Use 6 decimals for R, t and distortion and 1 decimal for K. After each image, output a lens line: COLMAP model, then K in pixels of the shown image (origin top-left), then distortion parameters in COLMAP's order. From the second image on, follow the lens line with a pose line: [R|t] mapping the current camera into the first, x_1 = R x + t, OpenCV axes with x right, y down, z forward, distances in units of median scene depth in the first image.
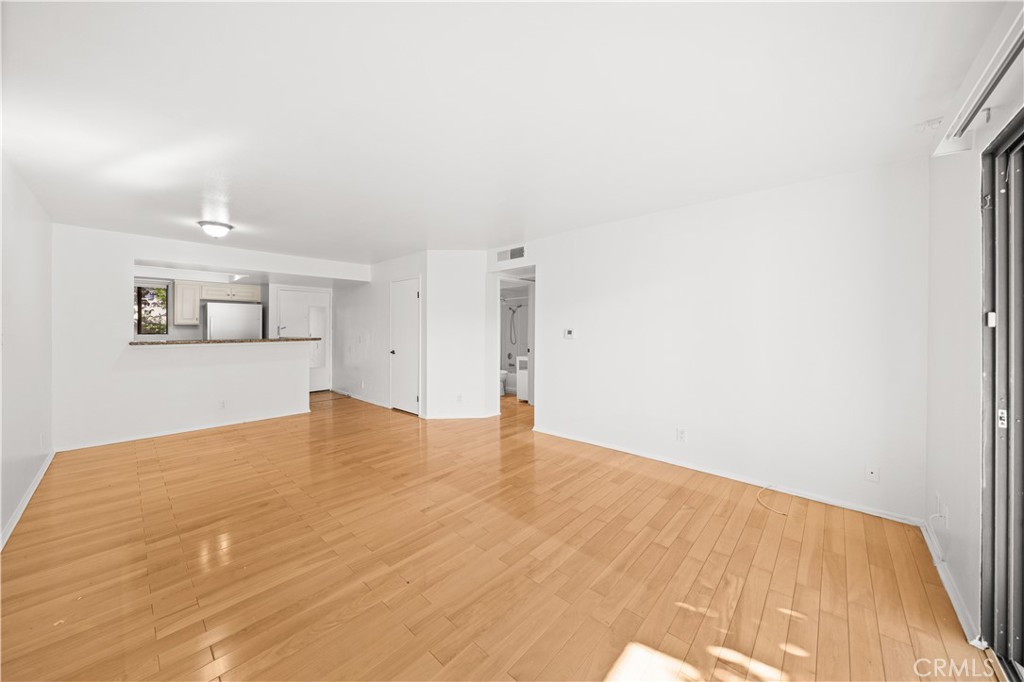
lens RADIAL K [[355.2, 0, 504.5], [0, 355.2, 332.1], [0, 0, 1]] dist [-0.002181, 0.000112]
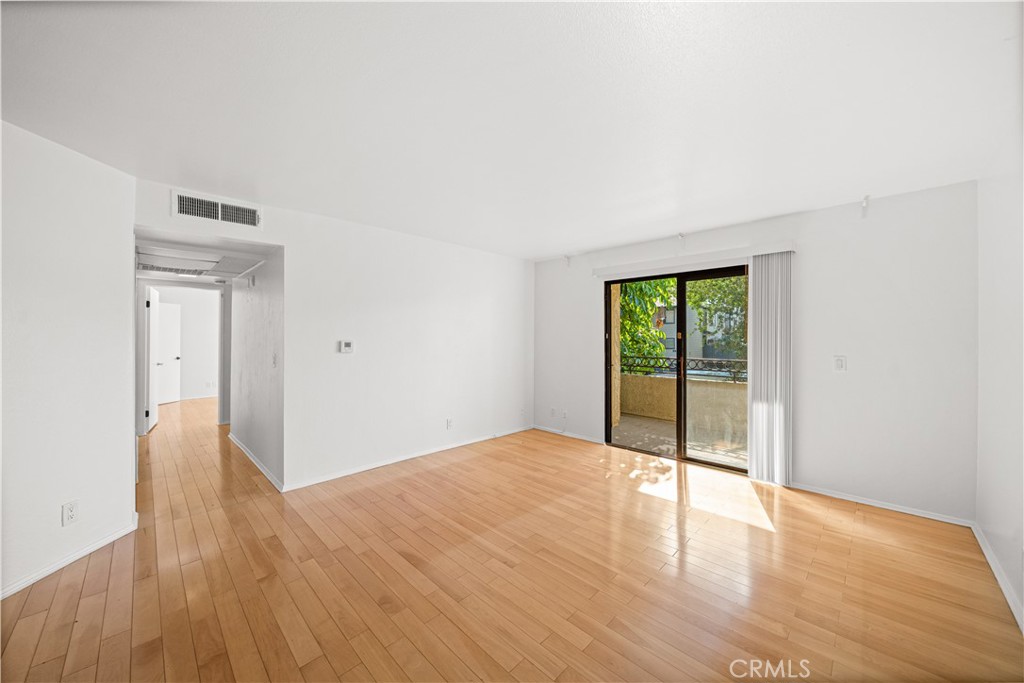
lens RADIAL K [[370.0, 0, 510.5], [0, 370.0, 344.6], [0, 0, 1]] dist [-0.002897, 0.000008]
pose [[0.047059, -0.018249, 0.998725, -0.877185], [0.015363, 0.999728, 0.017544, -0.011942], [-0.998774, 0.014518, 0.047327, 0.790870]]
